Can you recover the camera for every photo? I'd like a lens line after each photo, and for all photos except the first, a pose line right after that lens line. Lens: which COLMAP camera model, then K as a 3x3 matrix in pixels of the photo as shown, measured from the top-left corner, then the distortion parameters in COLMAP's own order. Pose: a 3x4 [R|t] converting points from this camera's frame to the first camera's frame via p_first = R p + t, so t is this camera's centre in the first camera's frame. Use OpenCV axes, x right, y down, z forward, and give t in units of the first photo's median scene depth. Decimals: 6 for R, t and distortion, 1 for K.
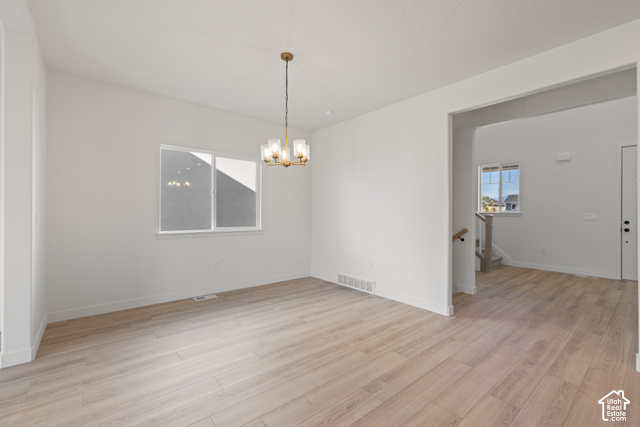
lens RADIAL K [[281.3, 0, 320.0], [0, 281.3, 213.5], [0, 0, 1]] dist [0.000399, -0.000016]
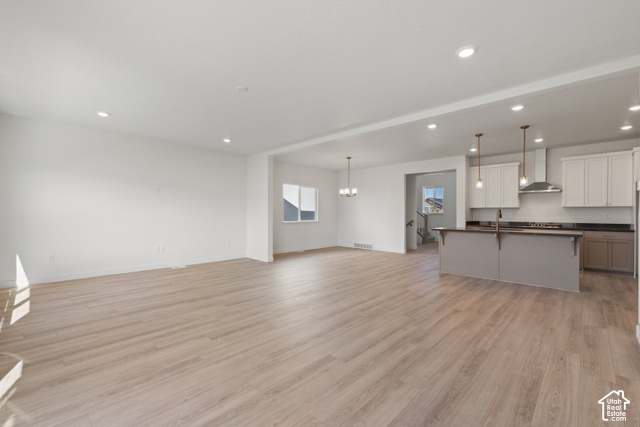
lens RADIAL K [[269.0, 0, 308.2], [0, 269.0, 213.1], [0, 0, 1]] dist [-0.038706, 0.000002]
pose [[0.997032, -0.000185, 0.076990, -0.453011], [0.000189, 1.000000, -0.000046, -0.003528], [-0.076990, 0.000060, 0.997032, -1.018217]]
